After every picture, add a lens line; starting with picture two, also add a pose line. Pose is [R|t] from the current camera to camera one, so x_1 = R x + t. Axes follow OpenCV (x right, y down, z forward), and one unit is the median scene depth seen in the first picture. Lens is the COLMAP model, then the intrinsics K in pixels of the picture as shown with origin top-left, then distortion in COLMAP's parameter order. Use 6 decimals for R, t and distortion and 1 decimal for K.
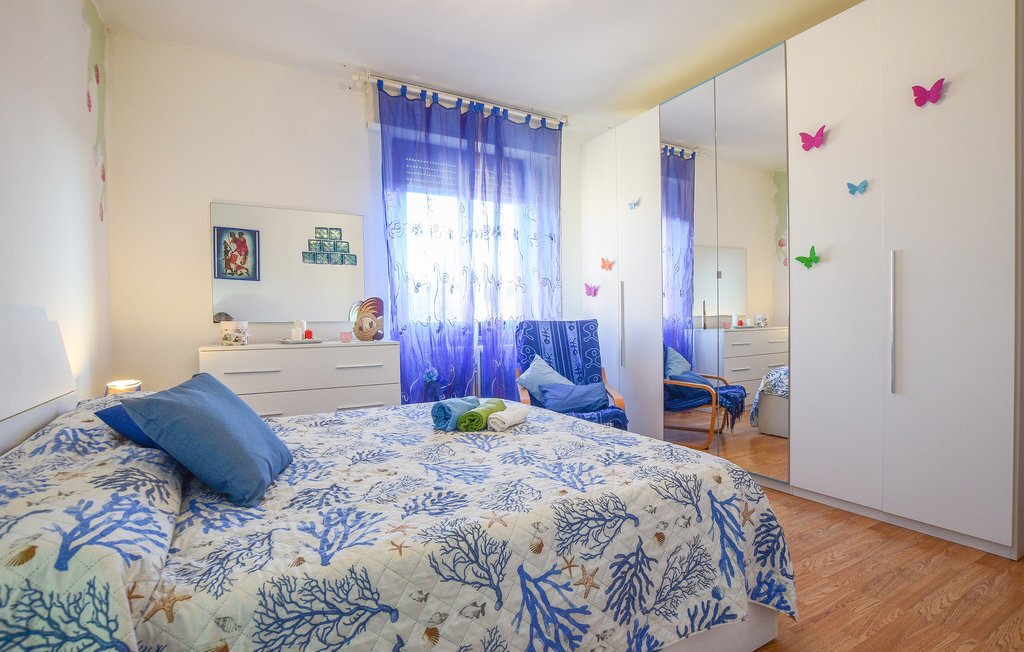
lens RADIAL K [[489.2, 0, 512.0], [0, 489.2, 326.0], [0, 0, 1]] dist [-0.023263, -0.000143]
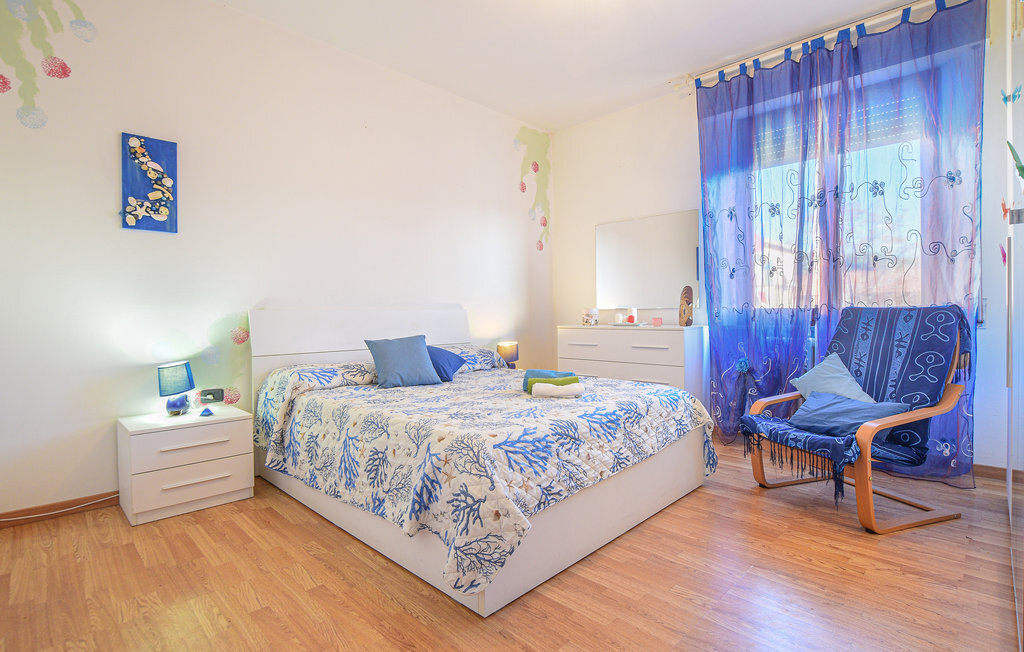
lens RADIAL K [[495.2, 0, 500.0], [0, 495.2, 313.9], [0, 0, 1]] dist [-0.023060, 0.000171]
pose [[0.255786, 0.014172, -0.966630, 0.654234], [-0.000964, 0.999896, 0.014405, -0.011998], [0.966733, -0.002753, 0.255773, 0.313674]]
